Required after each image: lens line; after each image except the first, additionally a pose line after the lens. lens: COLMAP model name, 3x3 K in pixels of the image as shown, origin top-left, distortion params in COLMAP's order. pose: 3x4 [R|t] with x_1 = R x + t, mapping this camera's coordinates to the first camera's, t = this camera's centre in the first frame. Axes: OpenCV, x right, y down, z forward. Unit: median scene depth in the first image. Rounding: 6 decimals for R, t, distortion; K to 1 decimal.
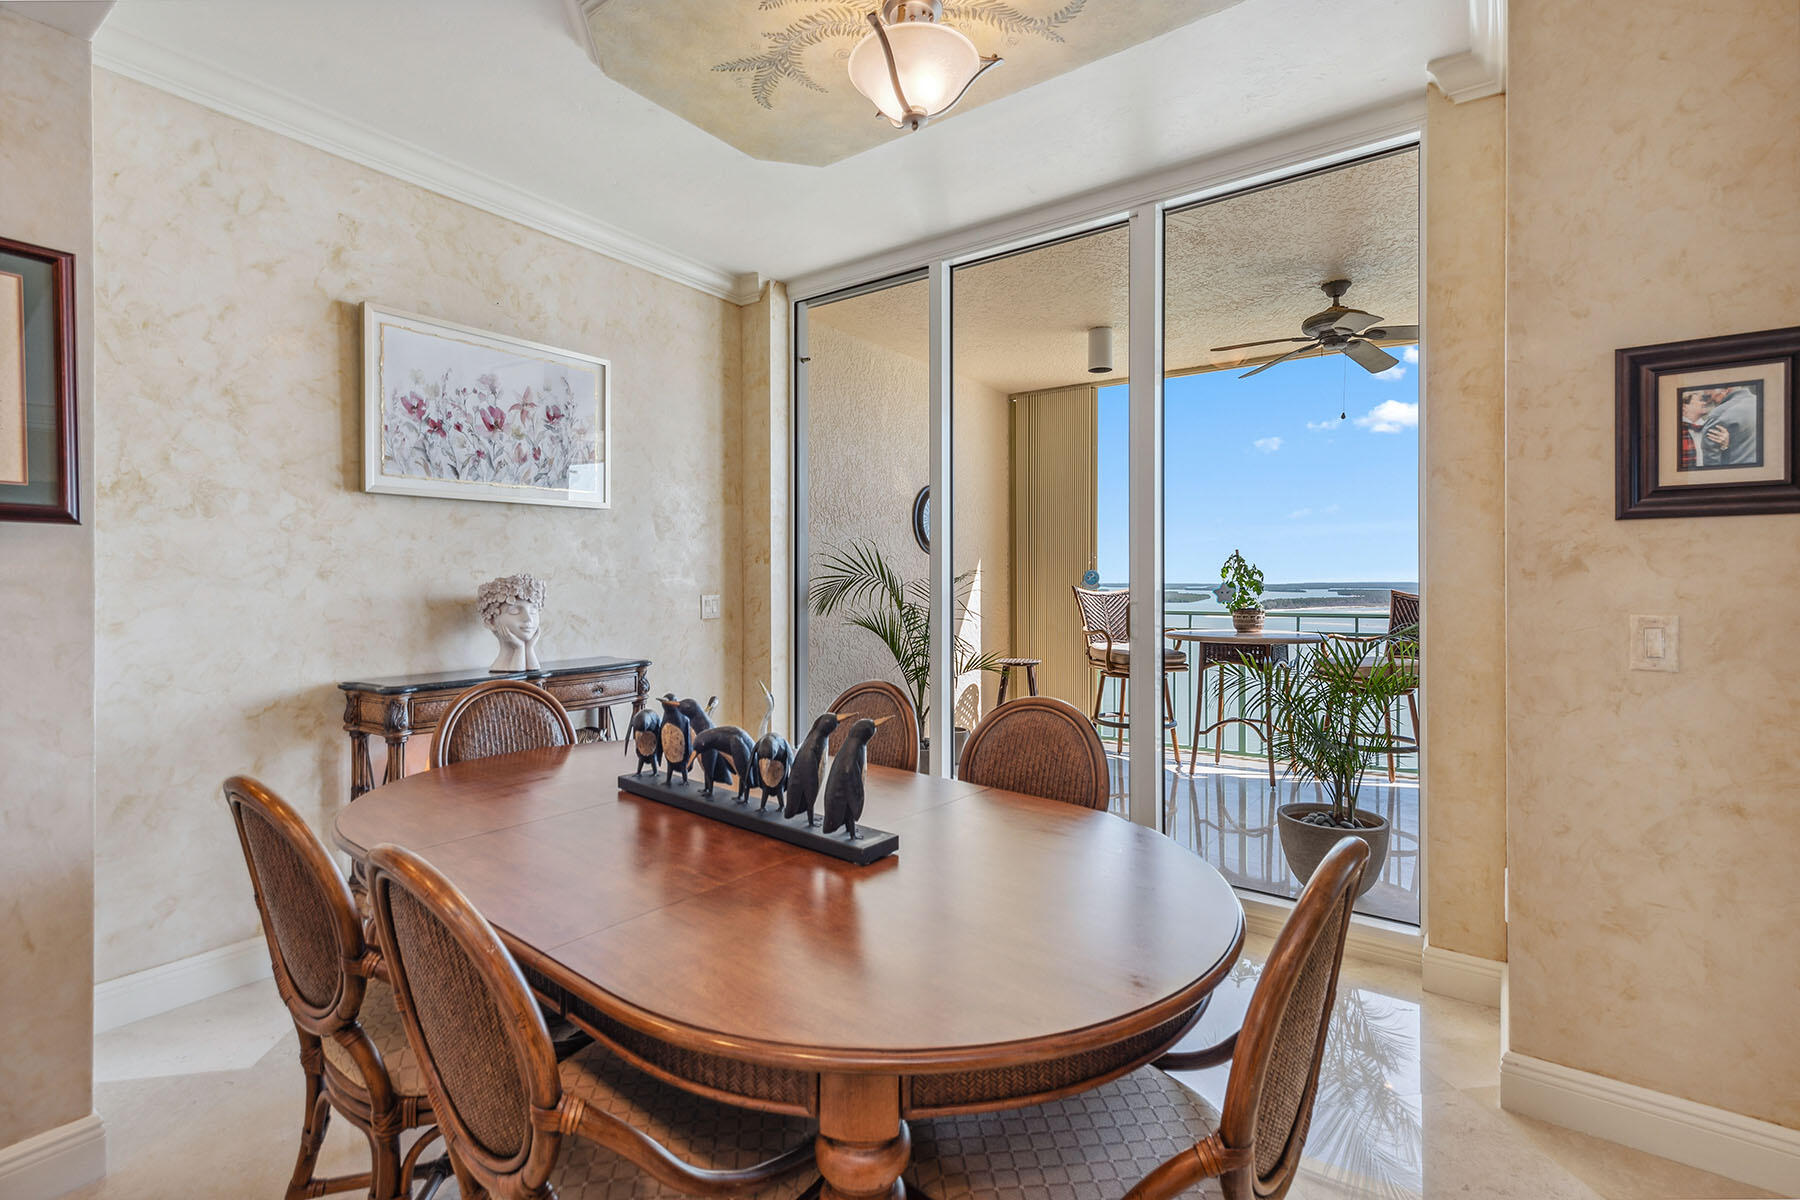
lens RADIAL K [[819.2, 0, 904.1], [0, 819.2, 578.2], [0, 0, 1]] dist [0.008738, -0.000100]
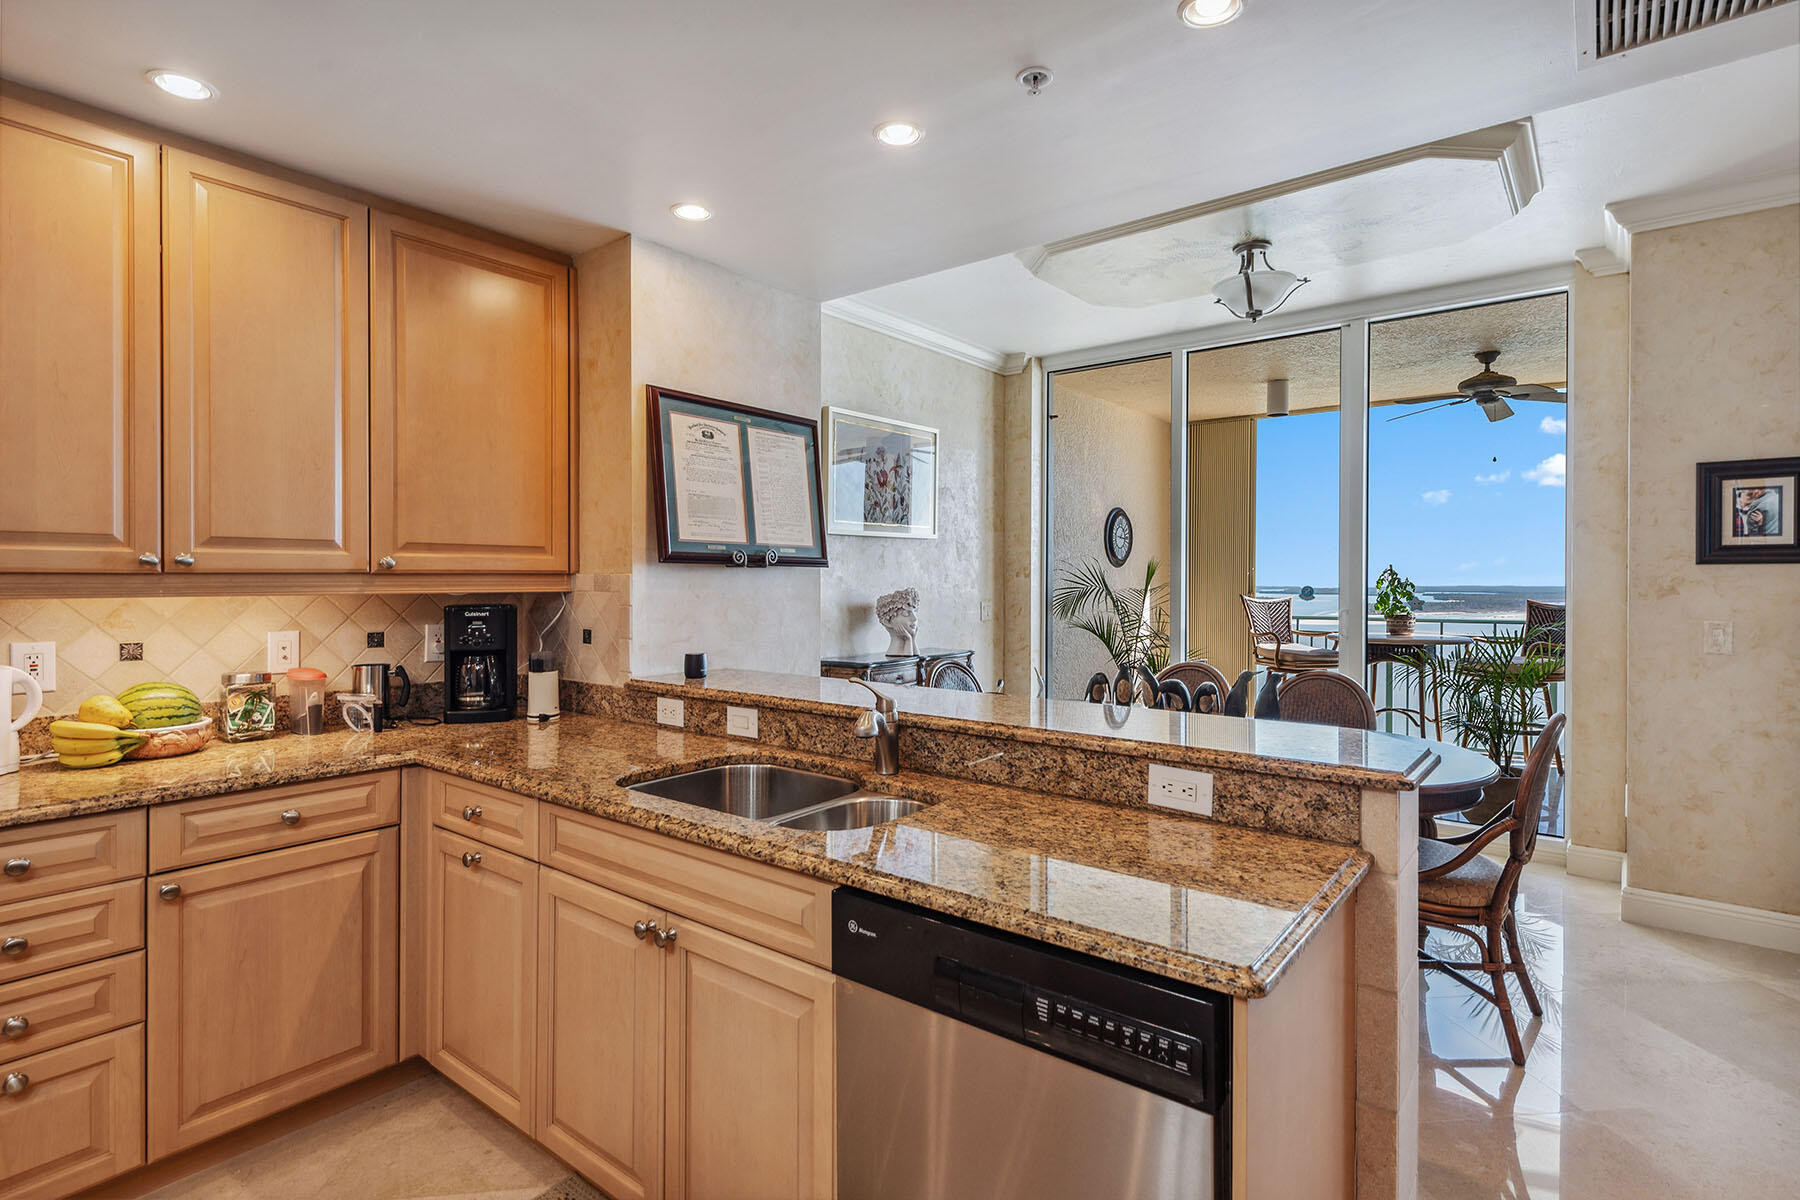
lens RADIAL K [[891.0, 0, 894.4], [0, 891.0, 583.8], [0, 0, 1]] dist [0.002839, -0.000807]
pose [[0.998356, 0.004150, -0.057165, -0.392667], [-0.003840, 0.999977, 0.005522, -0.020563], [0.057187, -0.005294, 0.998349, -0.537586]]
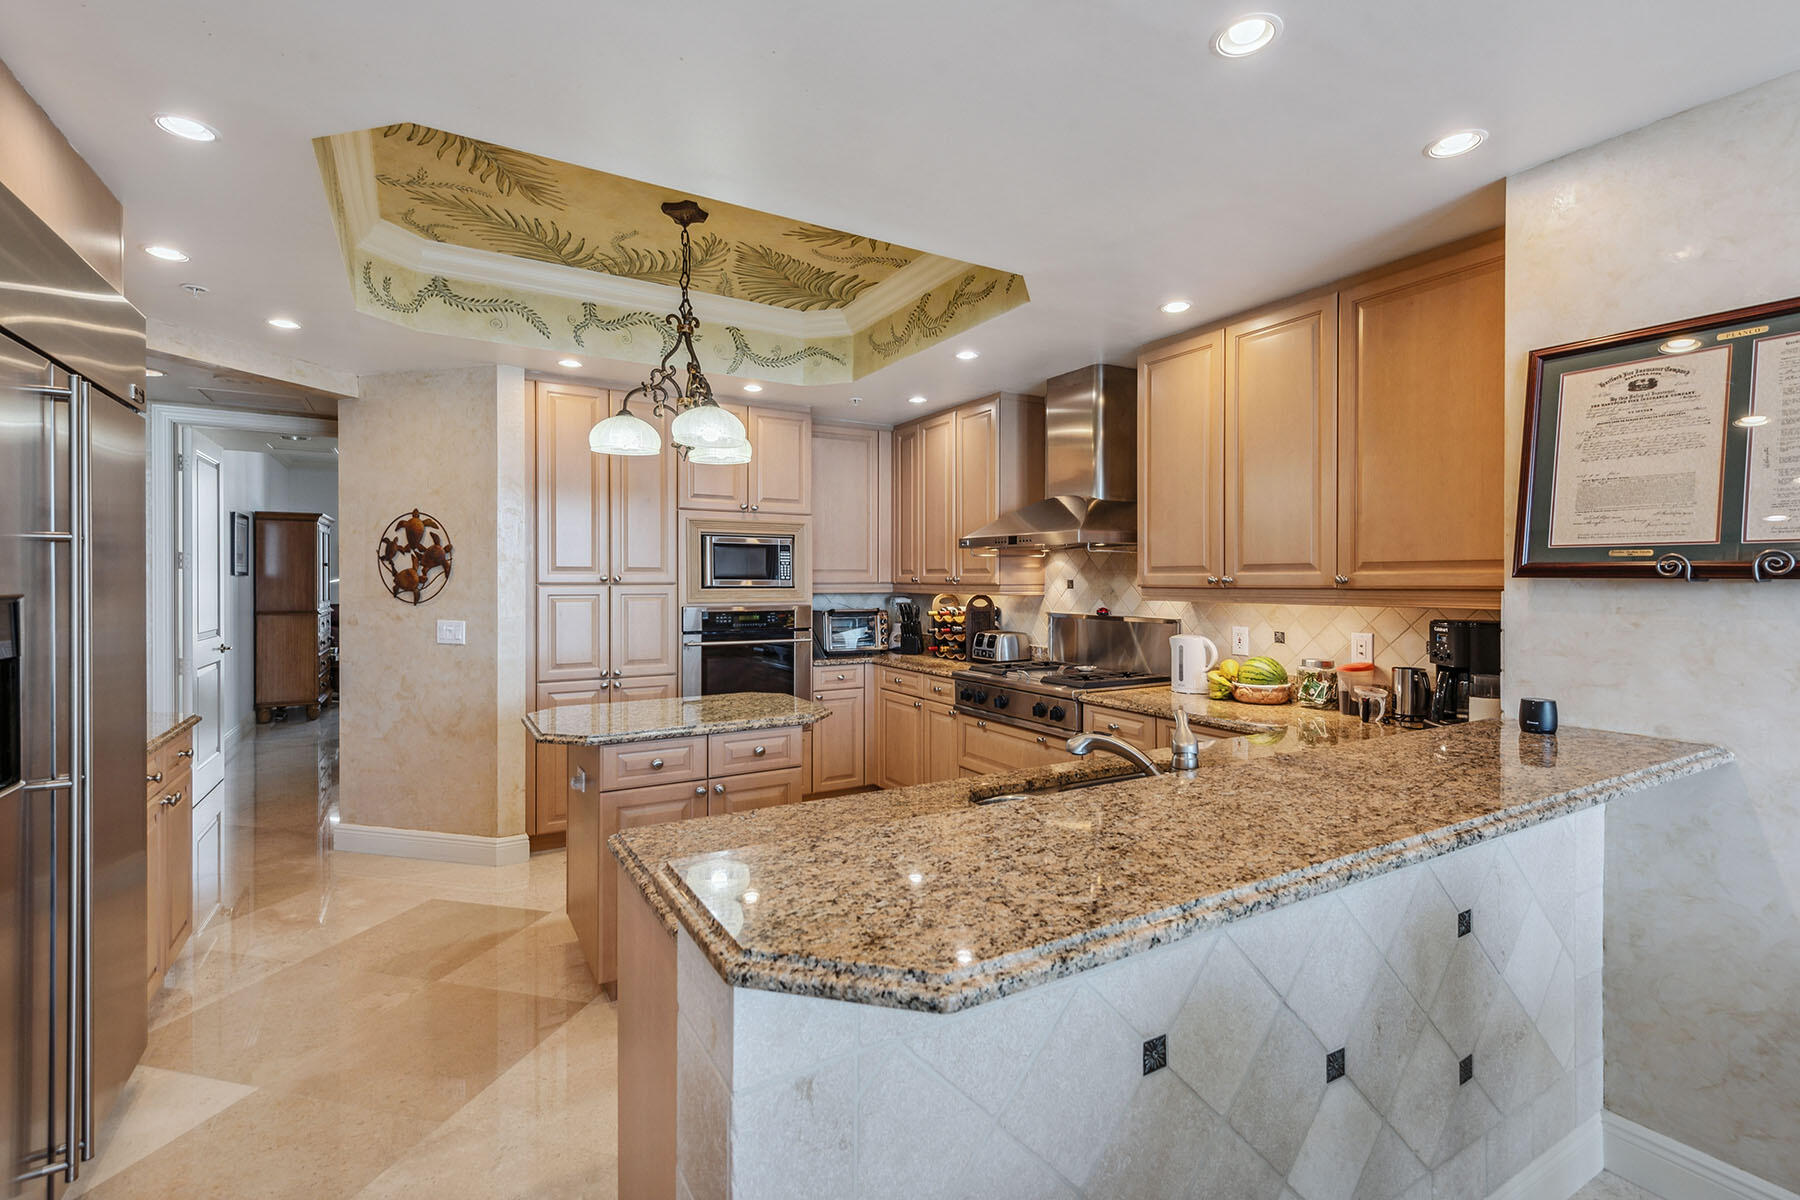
lens RADIAL K [[819.2, 0, 904.1], [0, 819.2, 578.2], [0, 0, 1]] dist [0.008738, -0.000100]
pose [[-0.407722, 0.002212, -0.913103, 0.113120], [0.003144, 0.999995, 0.001019, -0.037503], [0.913101, -0.002455, -0.407727, 0.163497]]
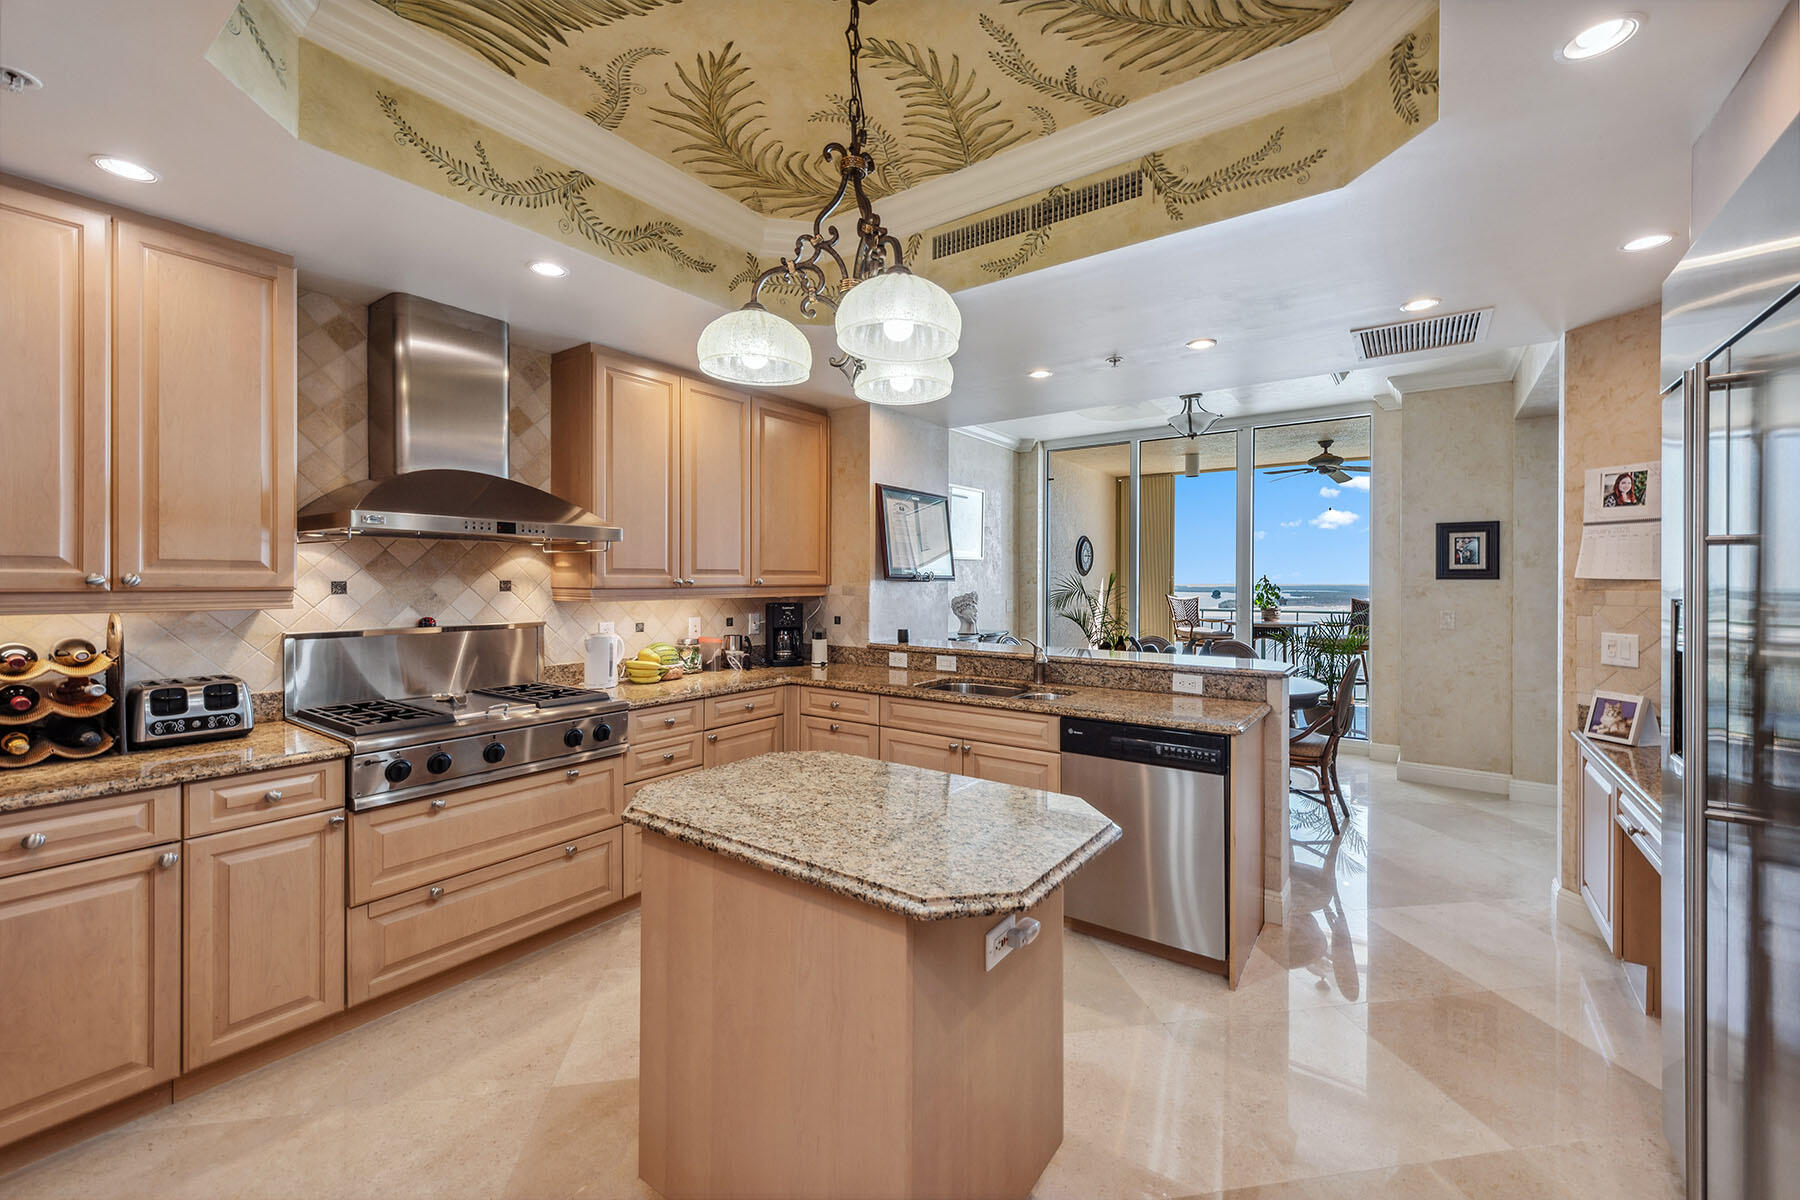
lens RADIAL K [[725.2, 0, 890.1], [0, 725.2, 582.2], [0, 0, 1]] dist [0.001487, 0.000029]
pose [[0.999838, 0.004270, -0.017475, -0.646435], [-0.004204, 0.999984, 0.003802, -0.036921], [0.017491, -0.003728, 0.999840, -1.003531]]
